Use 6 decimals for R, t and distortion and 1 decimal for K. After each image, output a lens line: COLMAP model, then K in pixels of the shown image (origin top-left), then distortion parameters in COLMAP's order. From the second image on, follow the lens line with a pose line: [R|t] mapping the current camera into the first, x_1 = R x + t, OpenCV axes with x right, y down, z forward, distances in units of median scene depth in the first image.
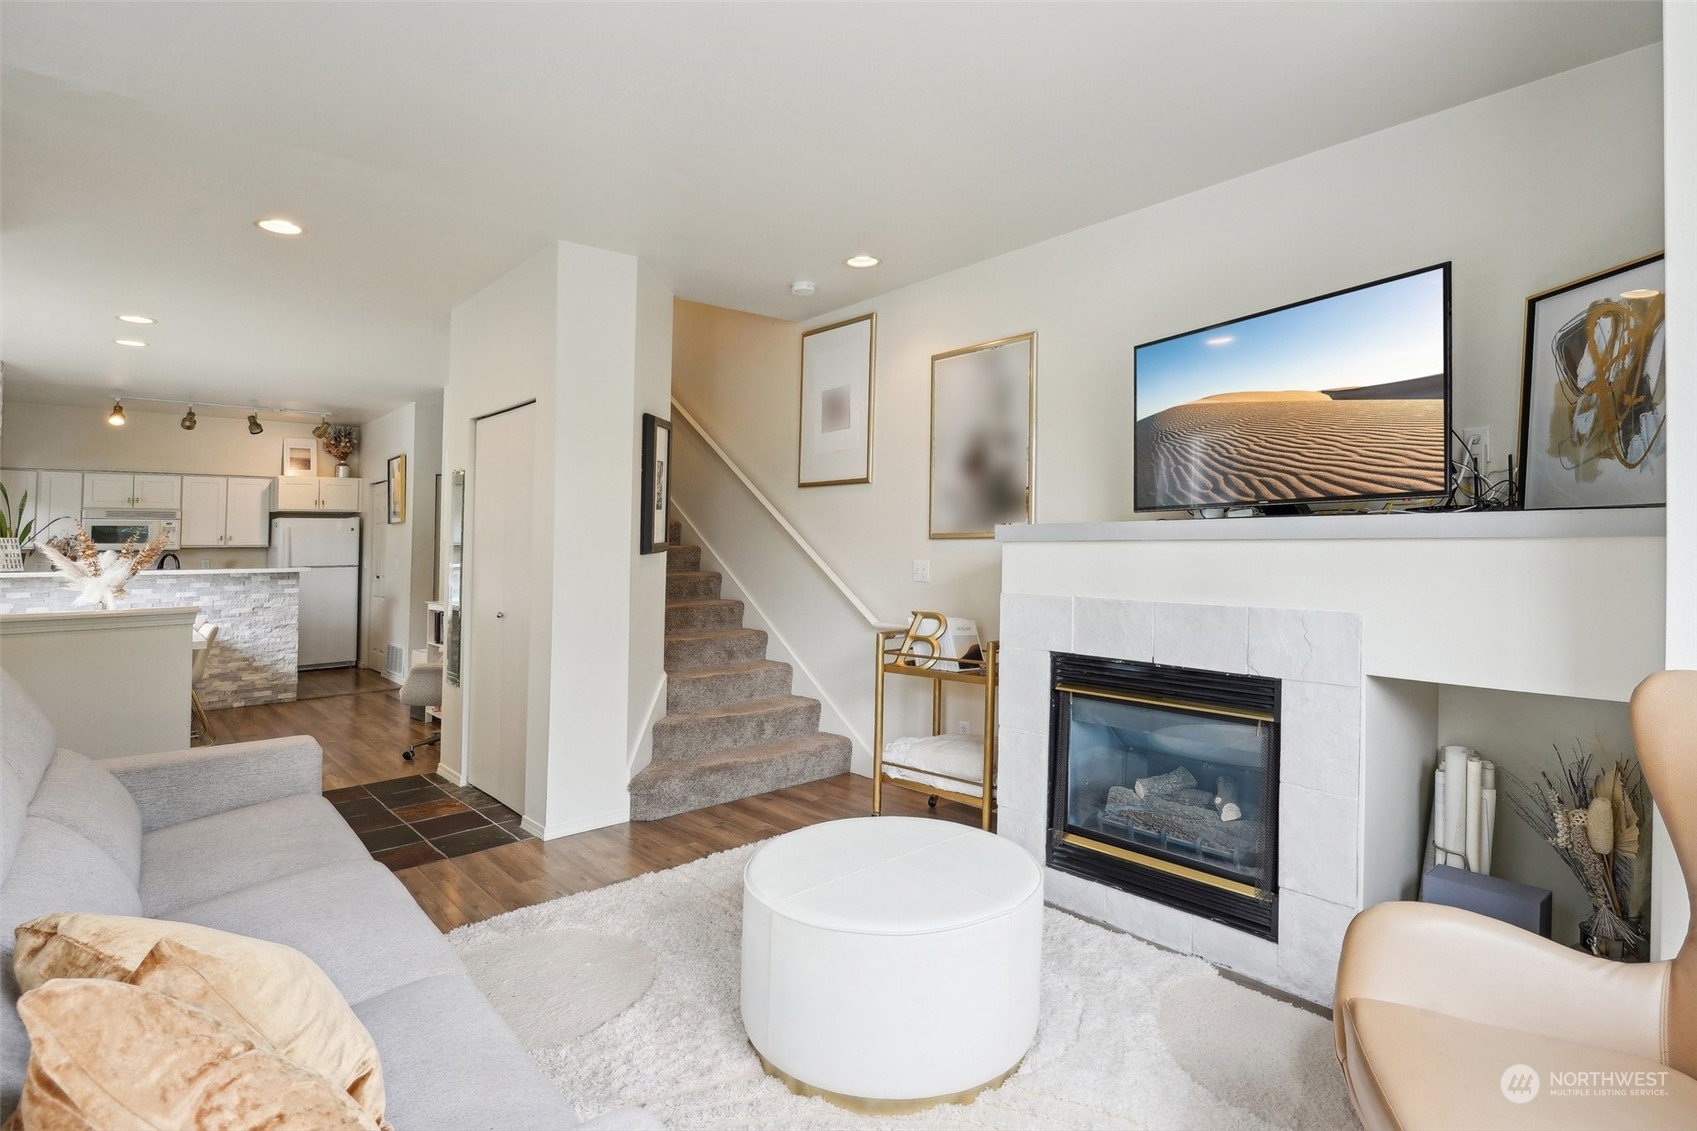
lens RADIAL K [[856.6, 0, 851.9], [0, 856.6, 486.5], [0, 0, 1]] dist [0.000129, -0.000147]
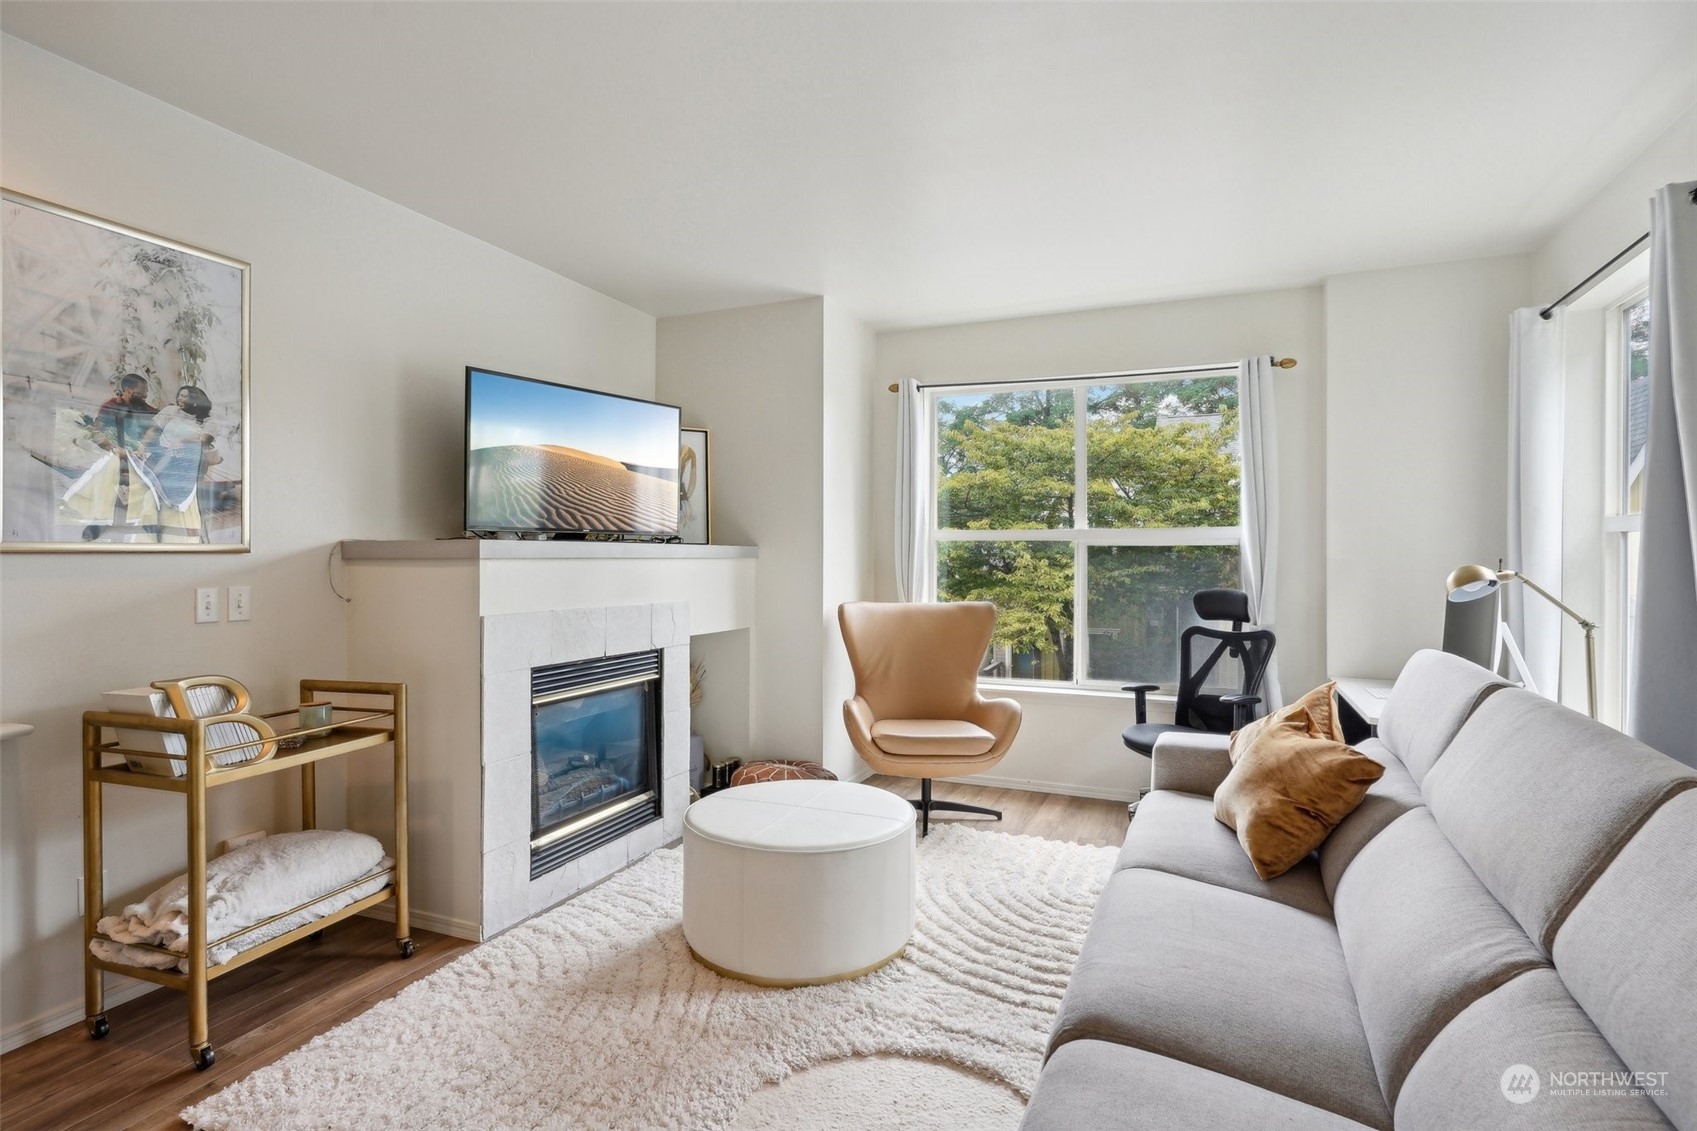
lens RADIAL K [[831.5, 0, 851.1], [0, 831.5, 555.0], [0, 0, 1]] dist [0.001350, -0.000077]
pose [[-0.439237, 0.012668, 0.898282, -0.317064], [-0.052175, 0.997853, -0.039585, 0.029873], [-0.896855, -0.064255, -0.437633, 0.420417]]
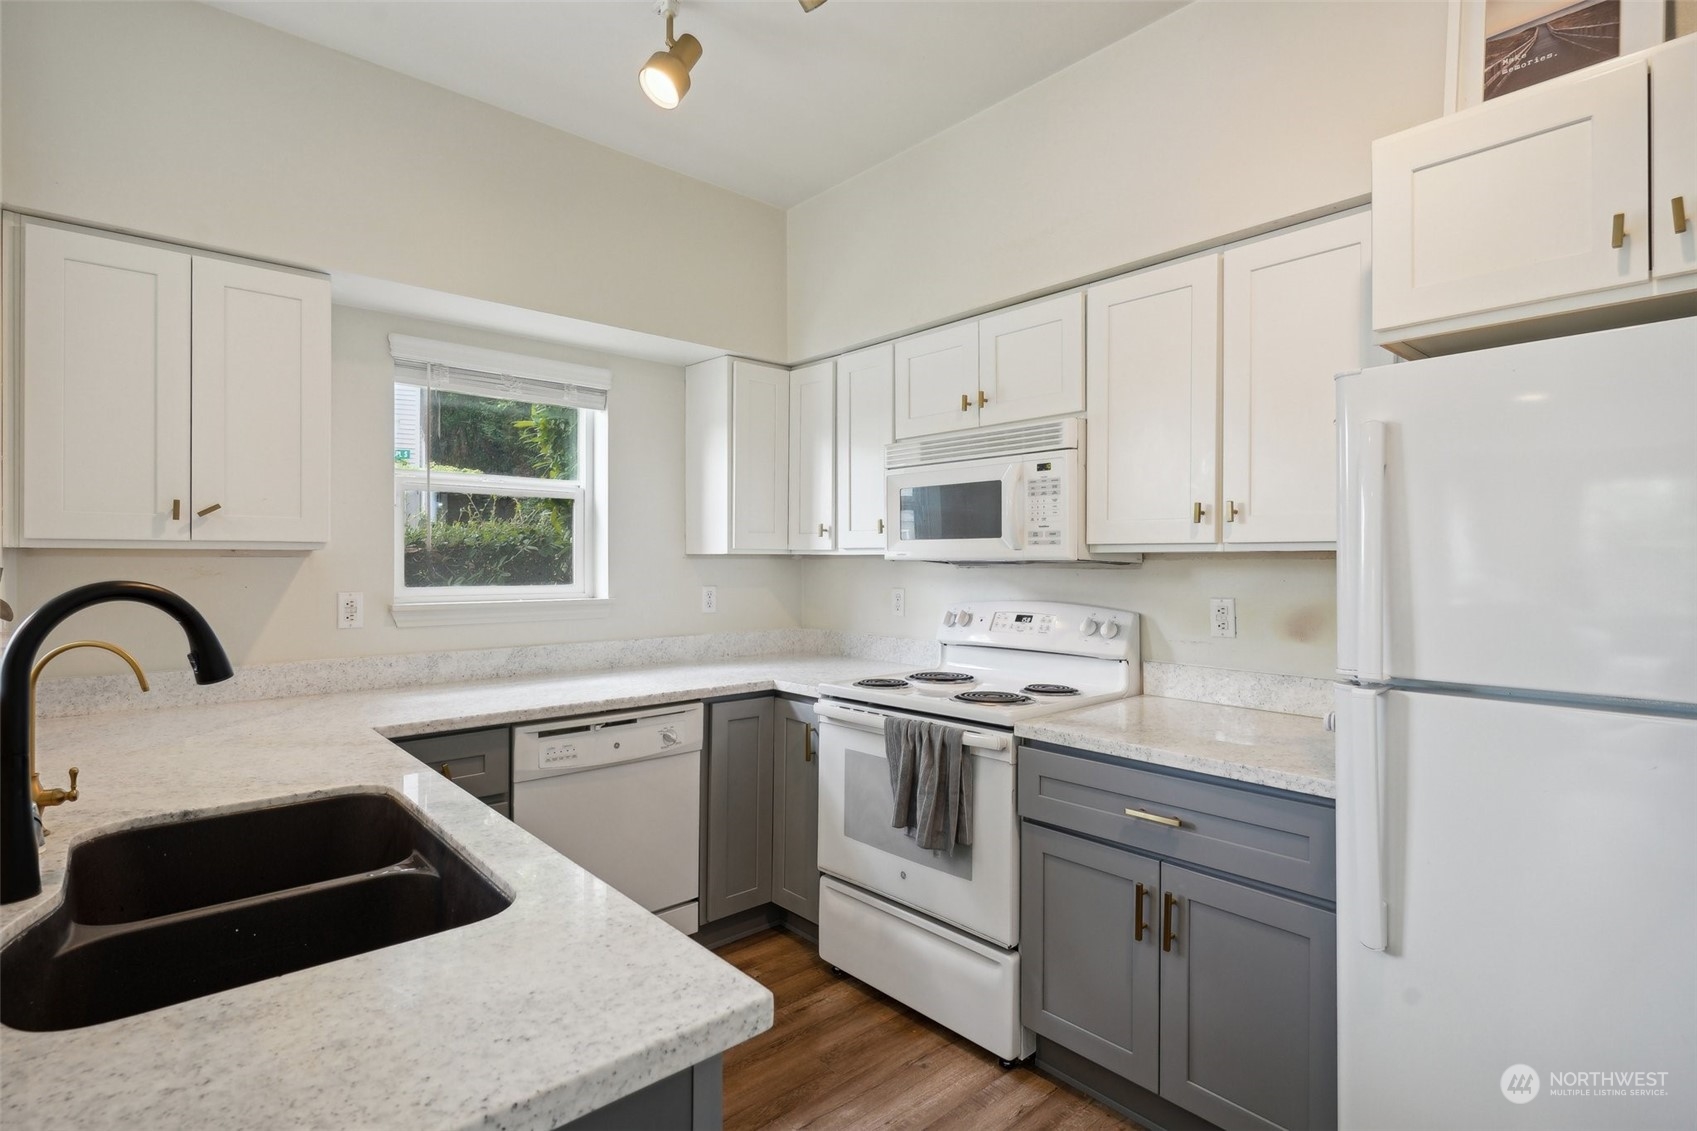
lens RADIAL K [[812.0, 0, 866.9], [0, 812.0, 563.1], [0, 0, 1]] dist [0.001340, 0.000122]
pose [[0.009554, 0.013600, -0.999862, -0.569643], [0.067739, 0.997602, 0.014216, 0.071403], [0.997657, -0.067865, 0.008609, 1.002280]]
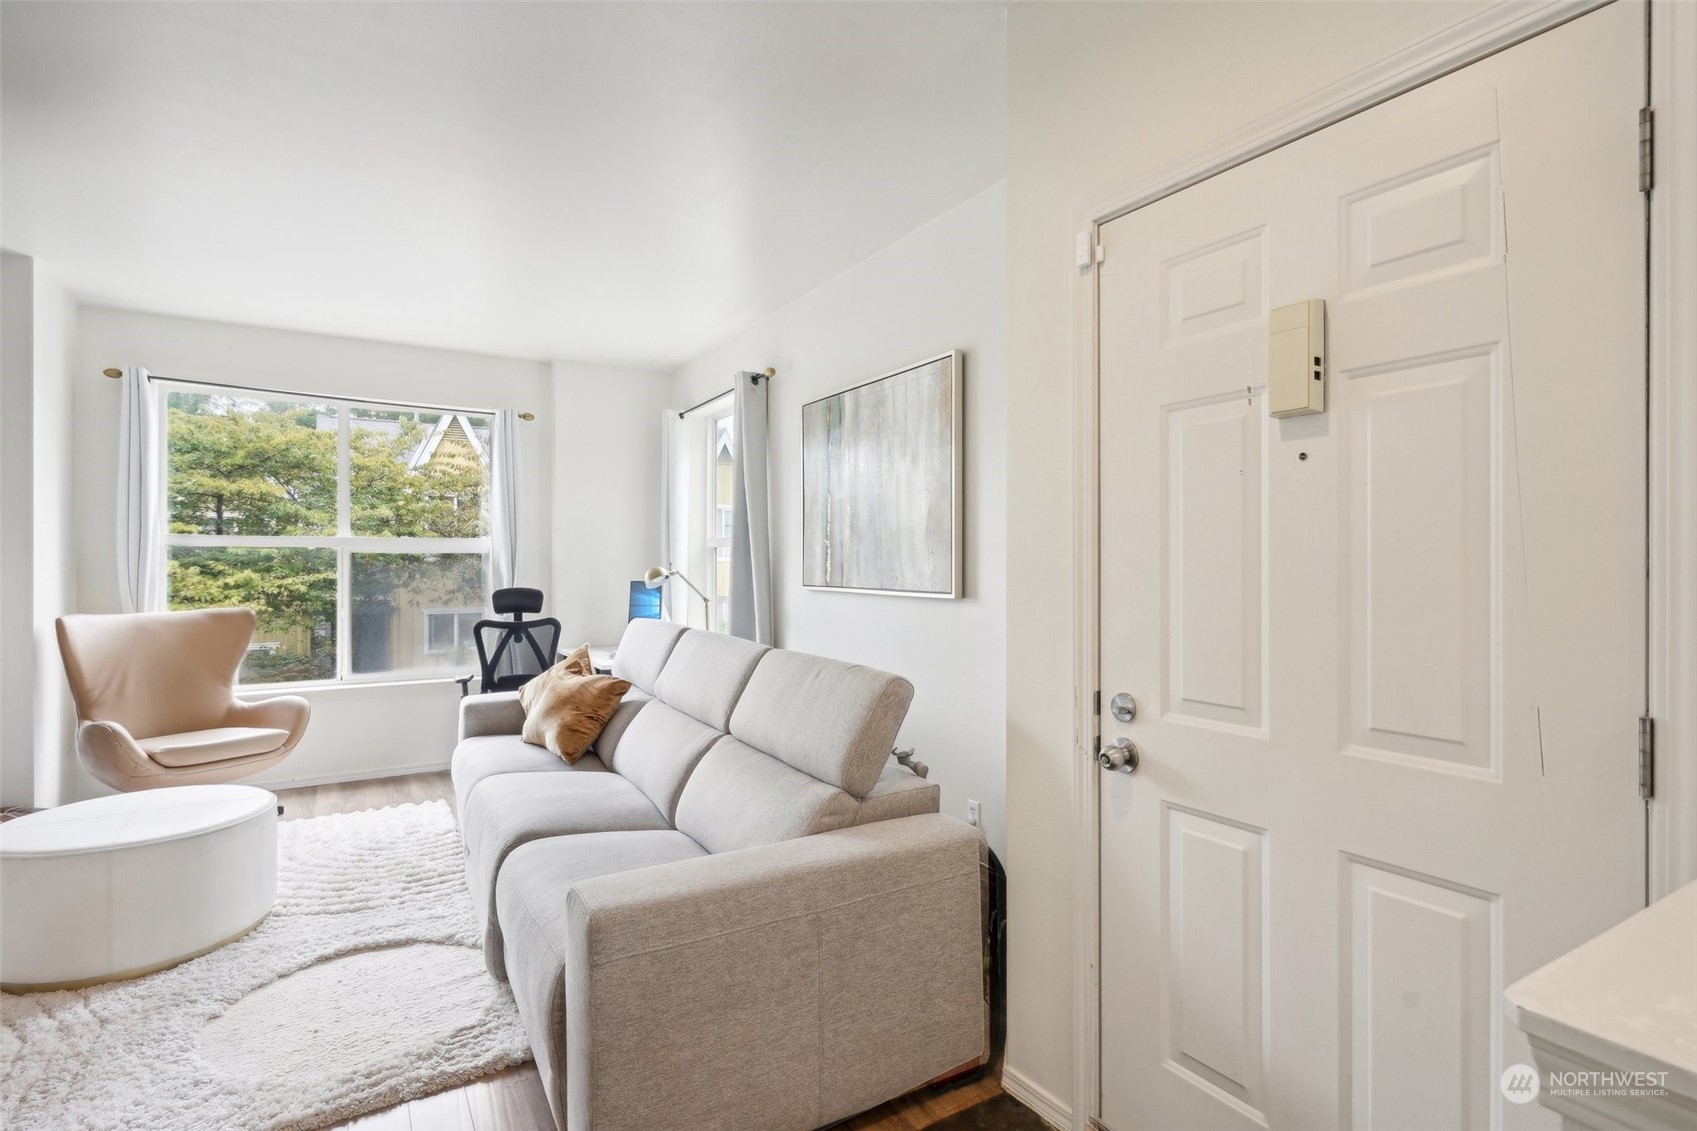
lens RADIAL K [[825.0, 0, 852.5], [0, 825.0, 559.1], [0, 0, 1]] dist [0.002014, -0.000062]
pose [[-0.987021, 0.013518, 0.160018, -0.346683], [0.002601, 0.997665, -0.068241, 0.041391], [-0.160567, -0.066940, -0.984752, 0.582269]]
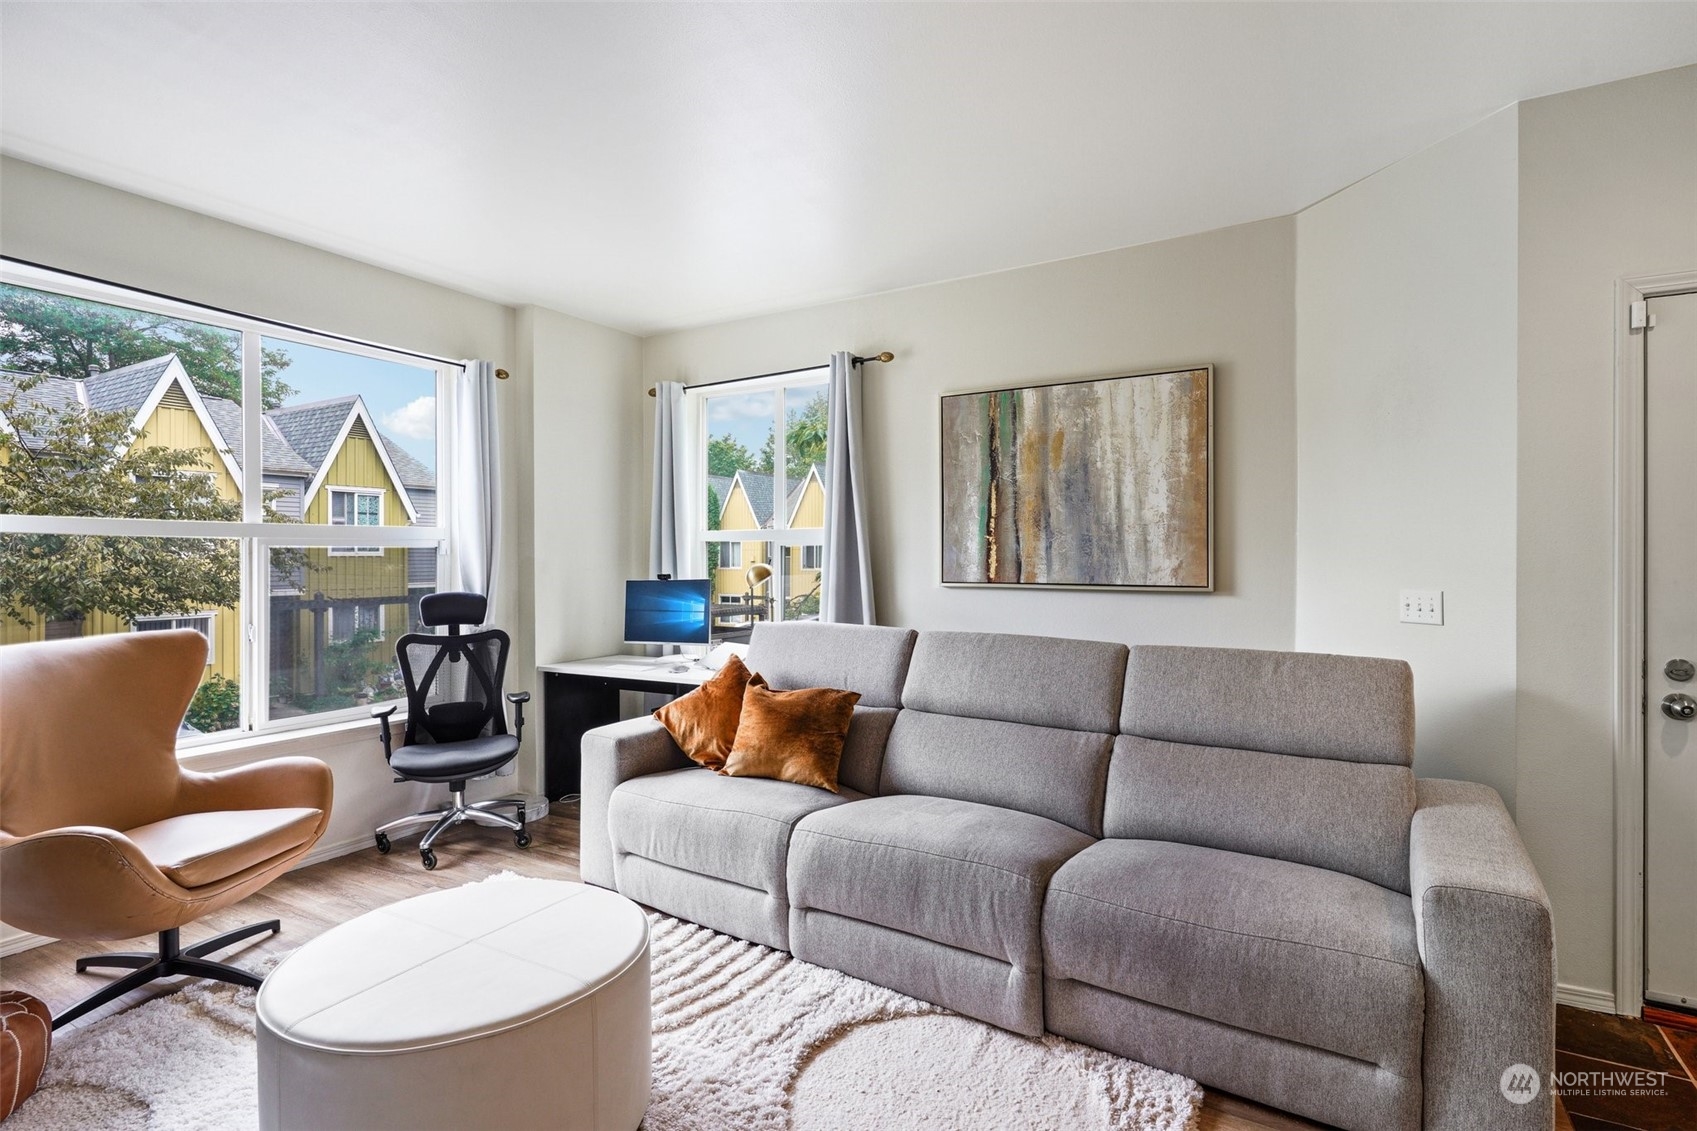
lens RADIAL K [[831.5, 0, 851.1], [0, 831.5, 555.0], [0, 0, 1]] dist [0.001350, -0.000077]
pose [[-0.949077, 0.016124, -0.314632, -0.018458], [0.034877, 0.997928, -0.054064, 0.031454], [0.313109, -0.062284, -0.947673, 0.539612]]
